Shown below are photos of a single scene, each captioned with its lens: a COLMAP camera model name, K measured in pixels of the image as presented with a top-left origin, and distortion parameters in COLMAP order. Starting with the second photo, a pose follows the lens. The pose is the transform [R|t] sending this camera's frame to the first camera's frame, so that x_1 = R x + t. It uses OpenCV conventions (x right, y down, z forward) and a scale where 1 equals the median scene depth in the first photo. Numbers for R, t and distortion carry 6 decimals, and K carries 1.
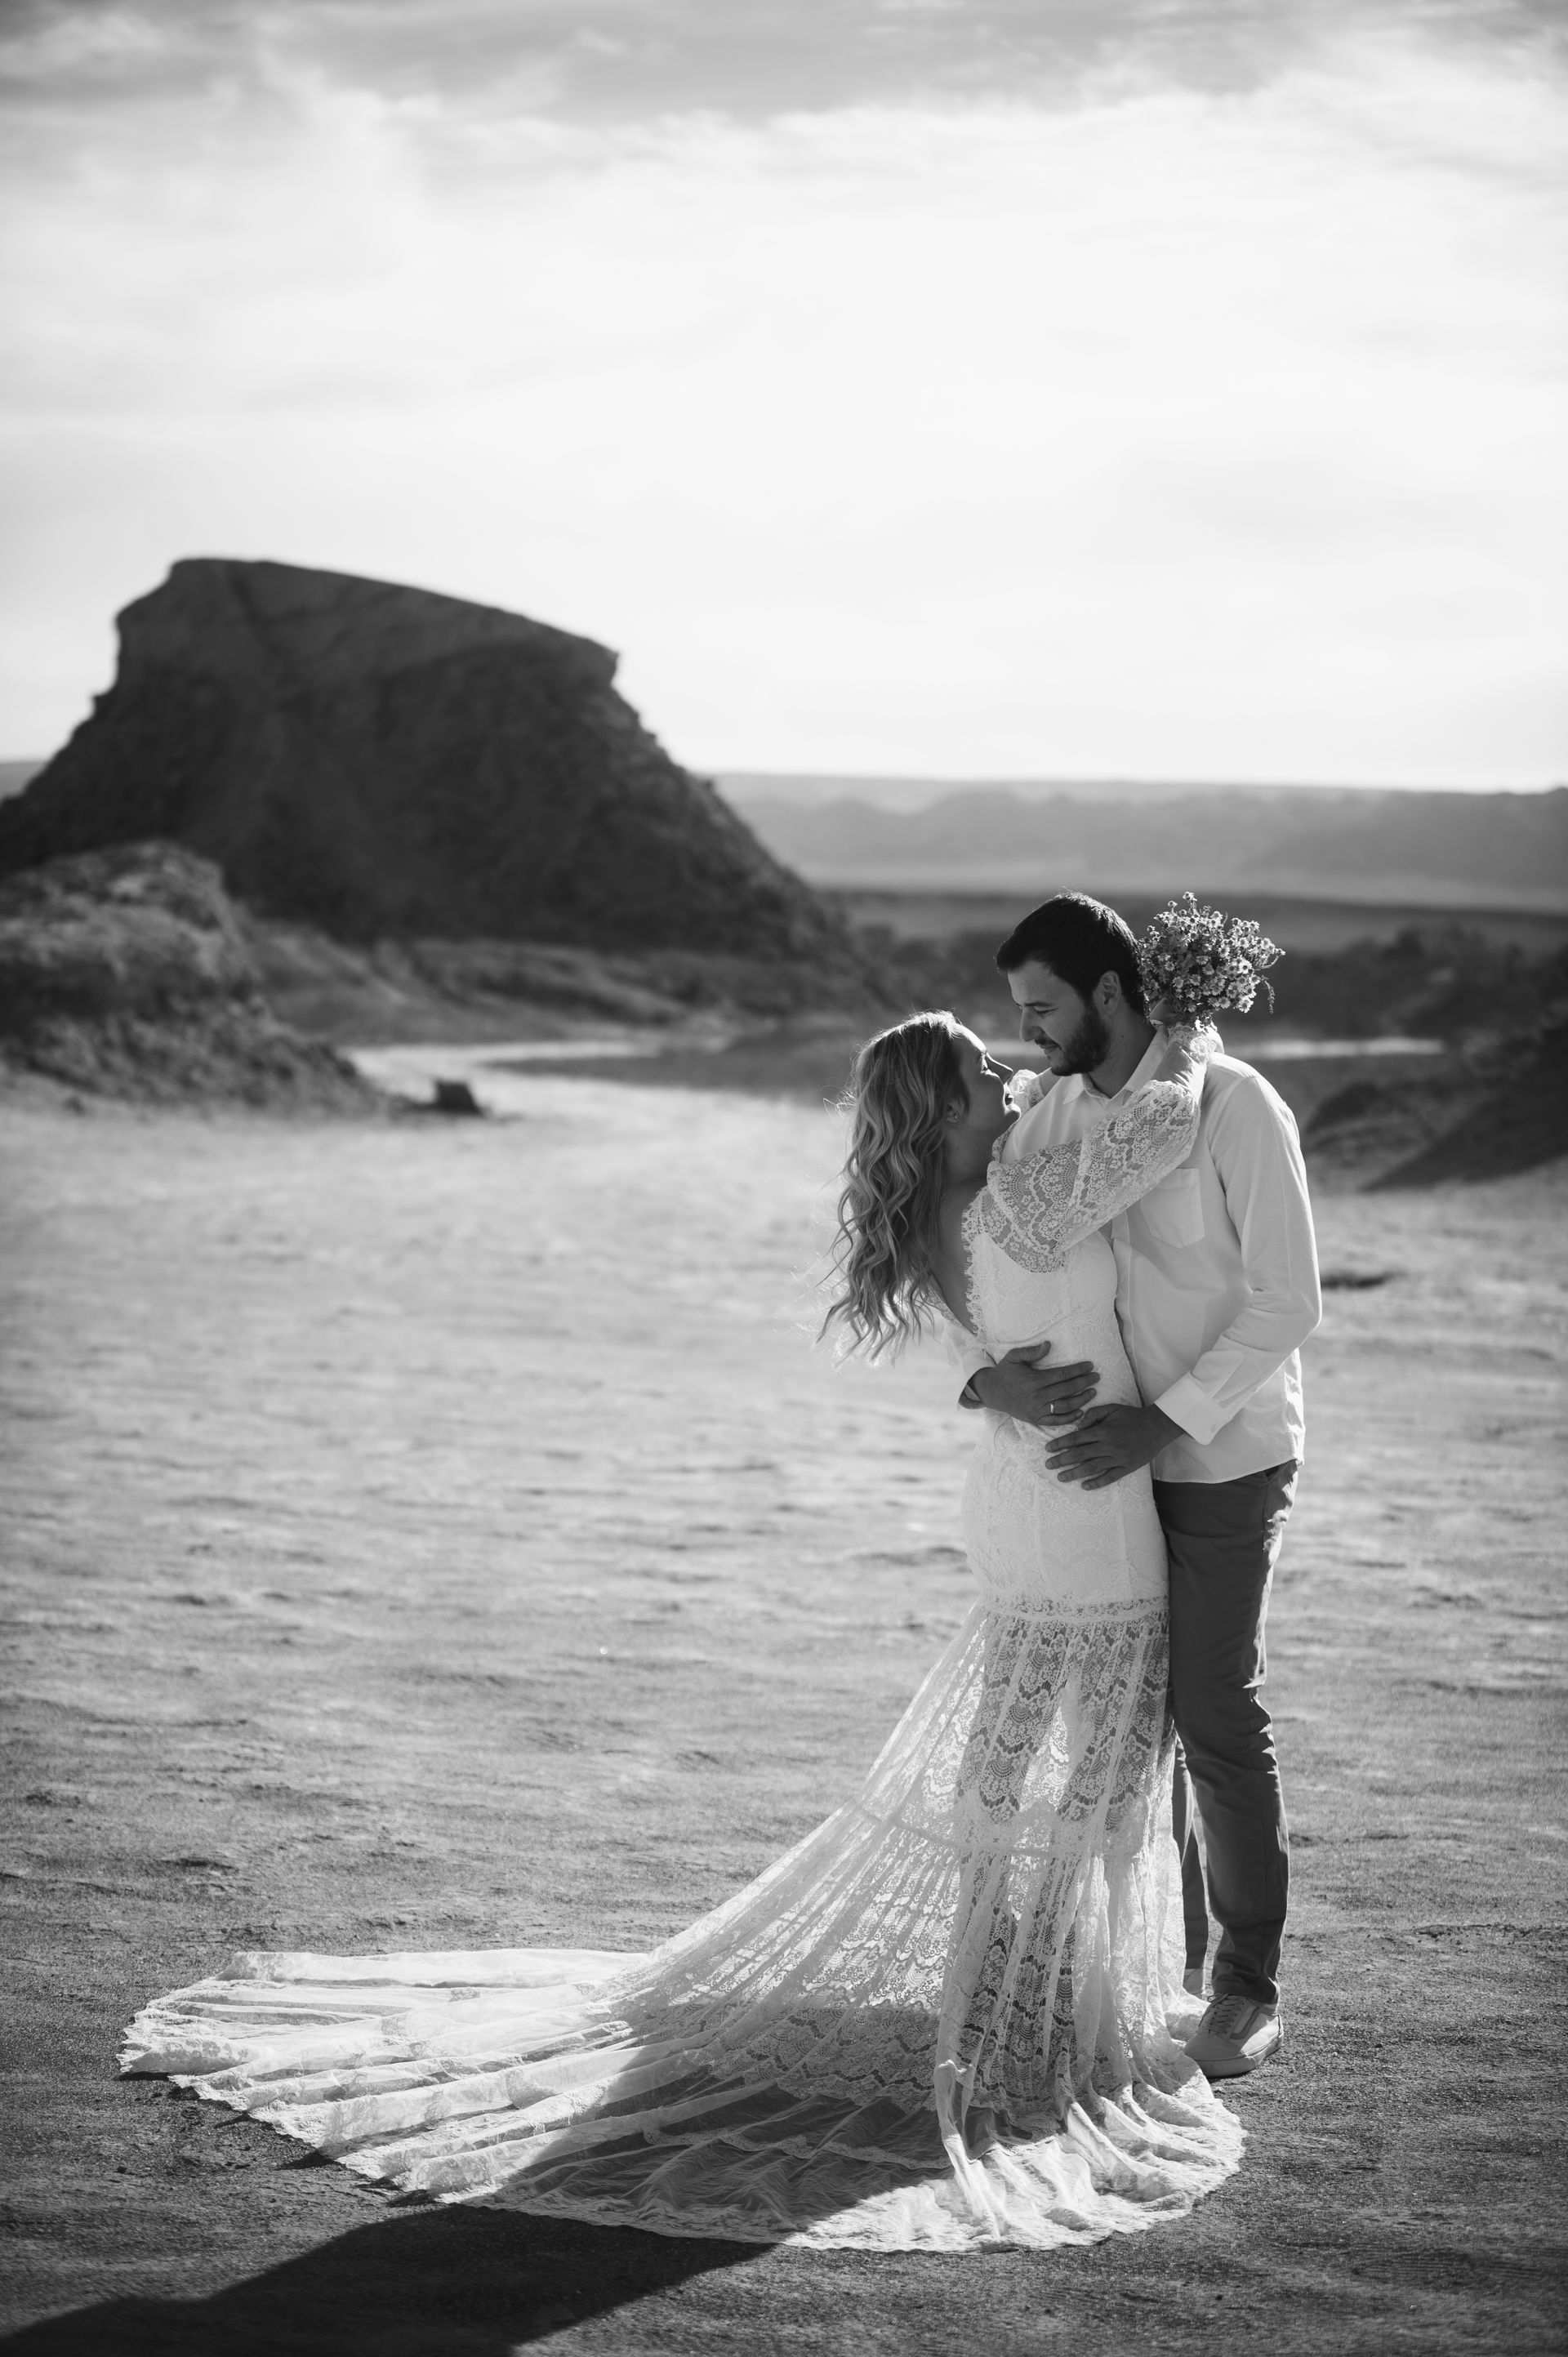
lens RADIAL K [[4733.7, 0, 788.0], [0, 4733.7, 1226.9], [0, 0, 1]] dist [-0.285698, 0.607452]
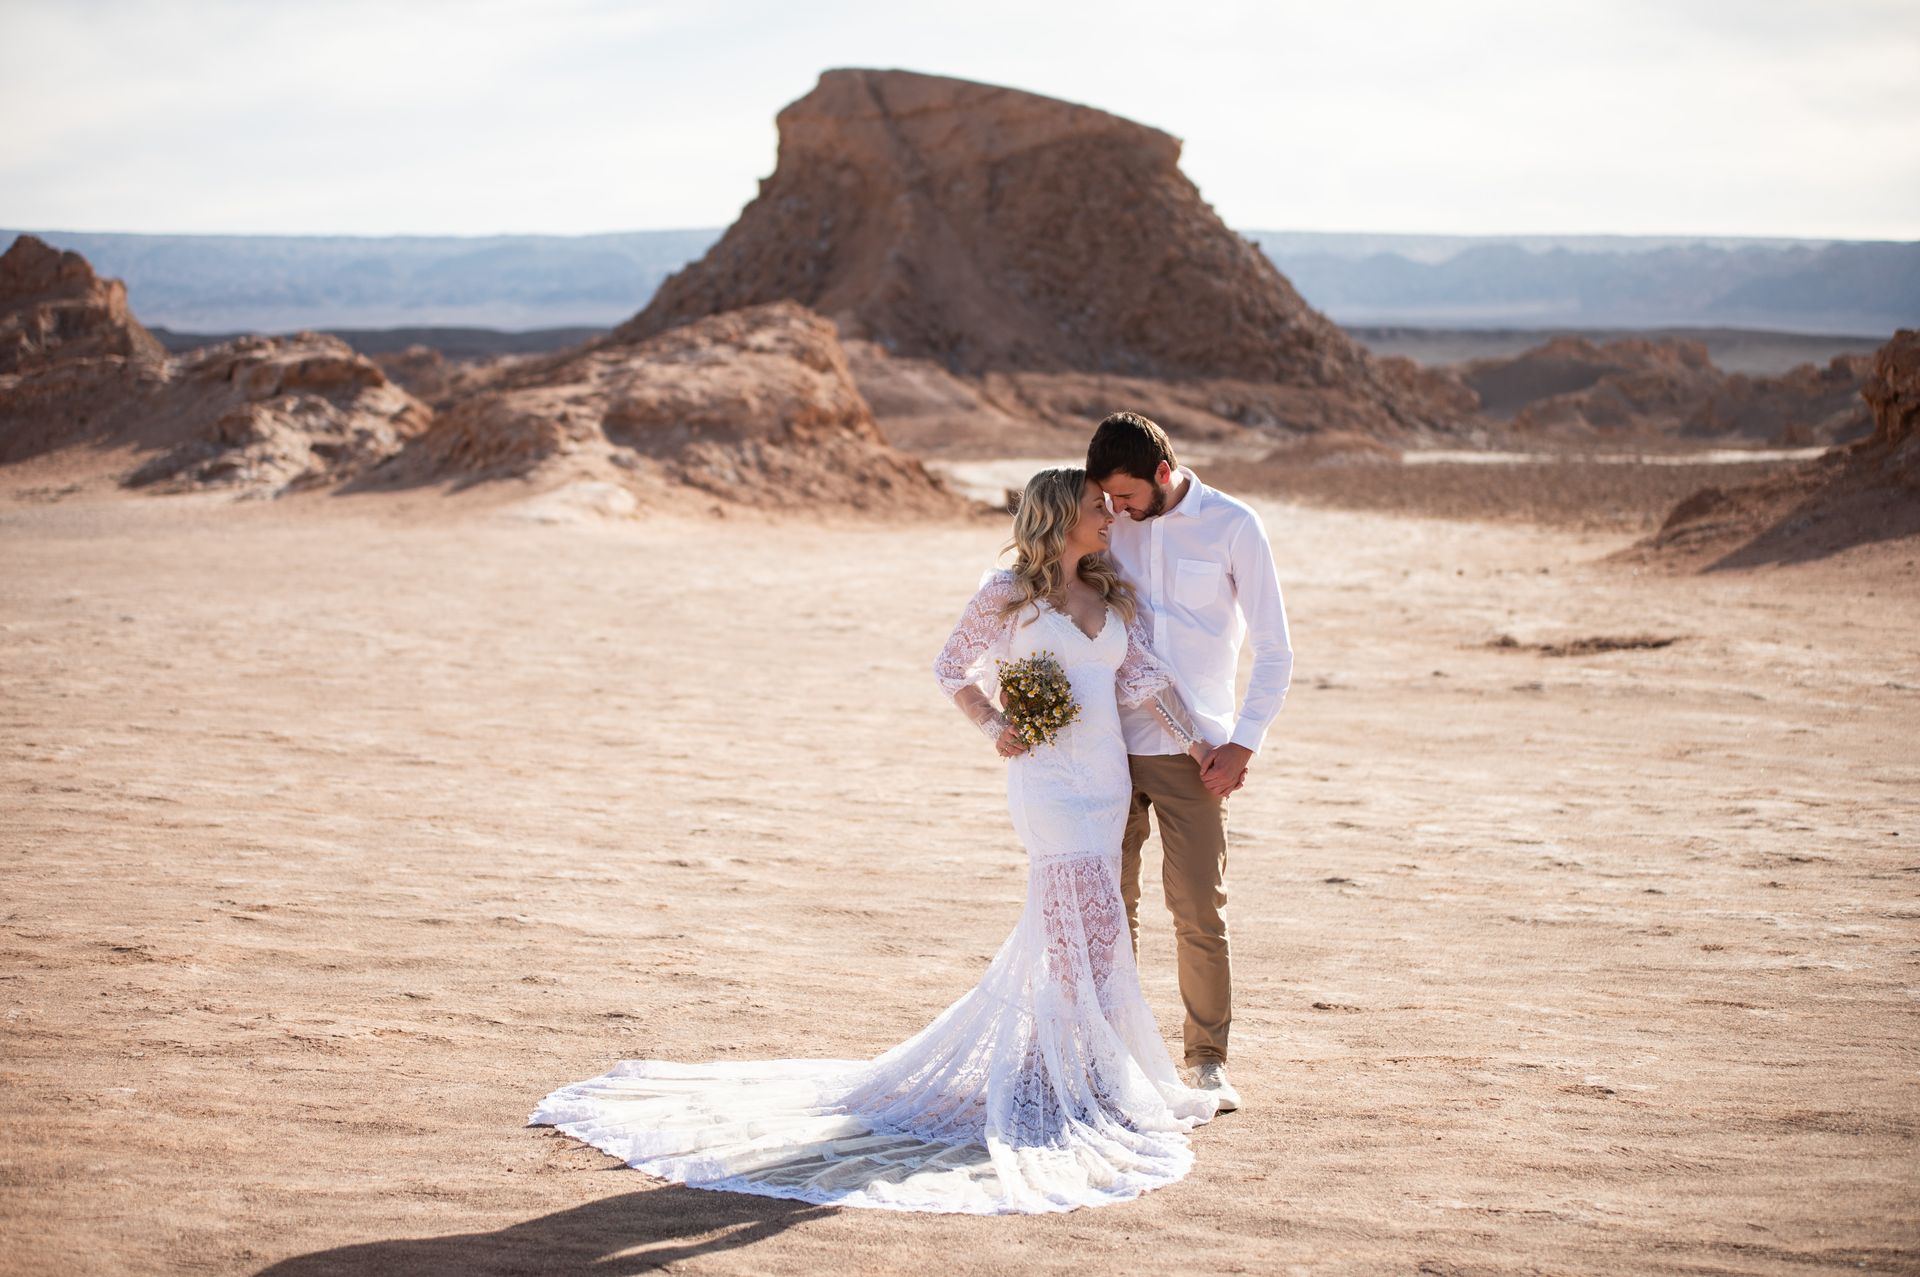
lens RADIAL K [[3856.2, 0, 951.7], [0, 3856.2, 661.5], [0, 0, 1]] dist [-0.285698, 0.607452]
pose [[0.994934, -0.004236, -0.100436, 0.076408], [0.005751, 0.999874, 0.014792, -0.000355], [0.100361, -0.015295, 0.994834, -0.174301]]
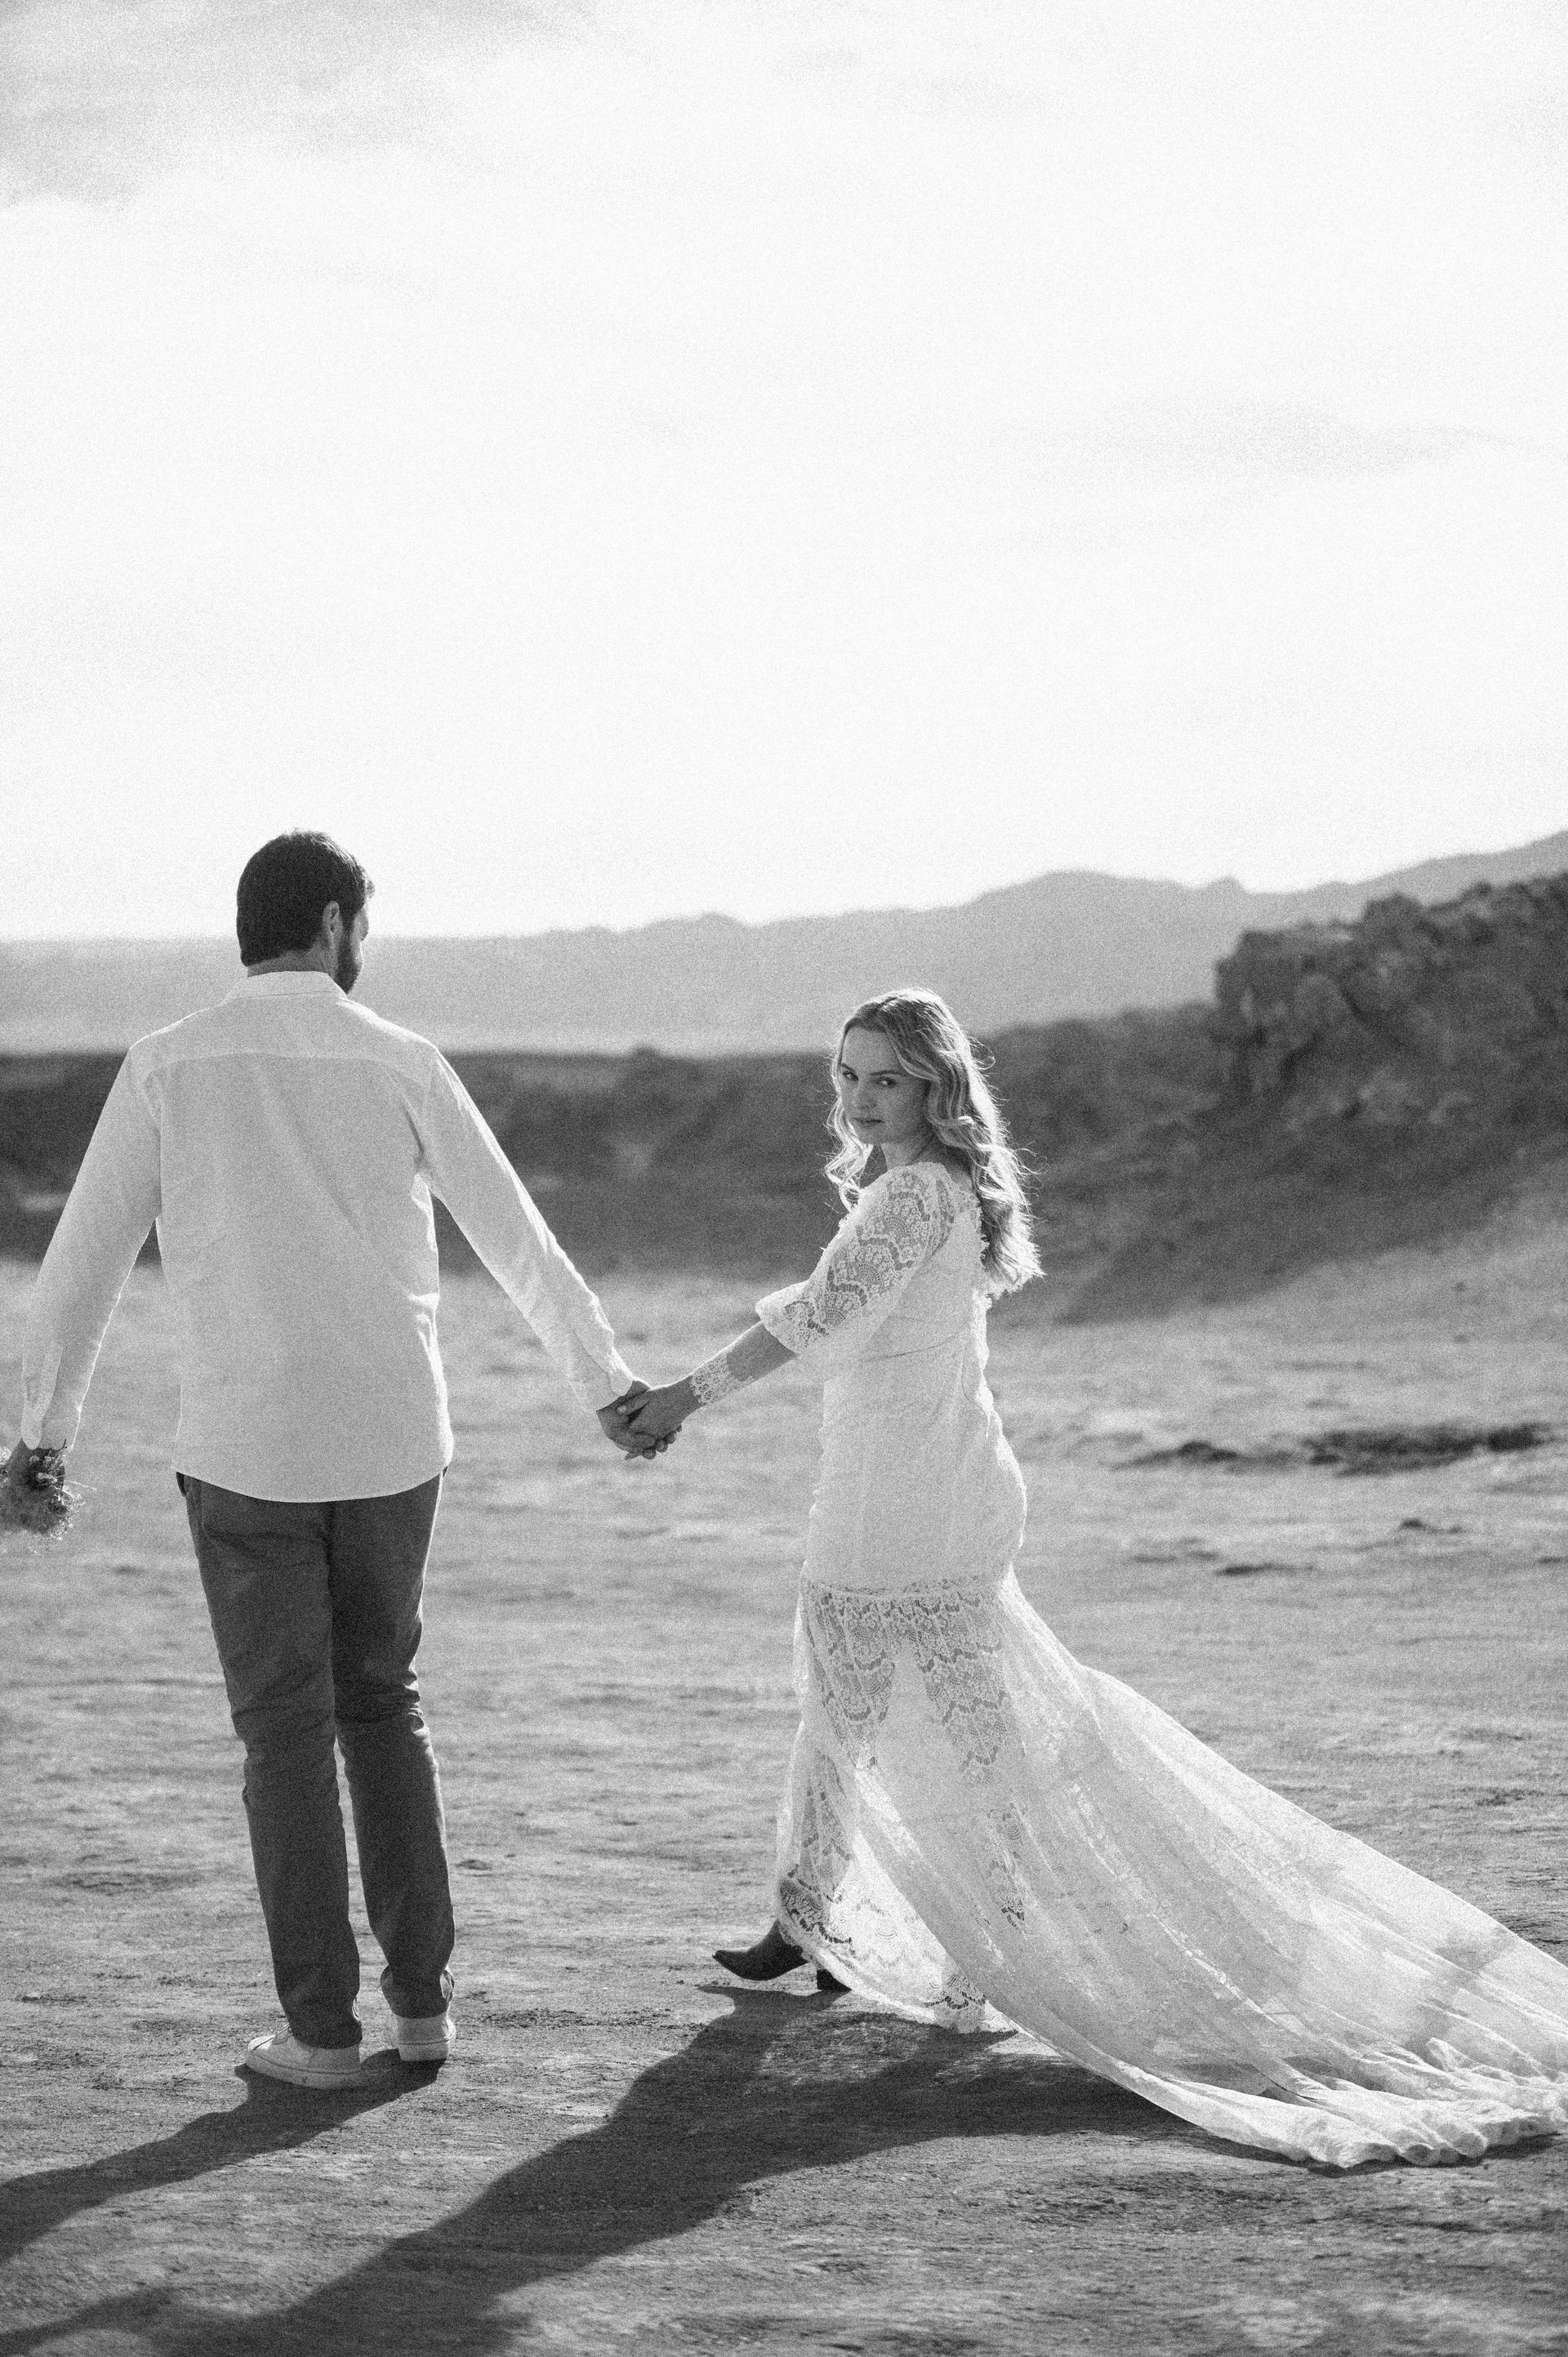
lens RADIAL K [[4733.7, 0, 788.0], [0, 4733.7, 1226.9], [0, 0, 1]] dist [-0.285698, 0.607452]
pose [[0.977130, -0.043629, 0.208121, -0.276439], [0.050320, 0.998369, -0.026960, -0.013399], [-0.206605, 0.036816, 0.977731, 0.770412]]
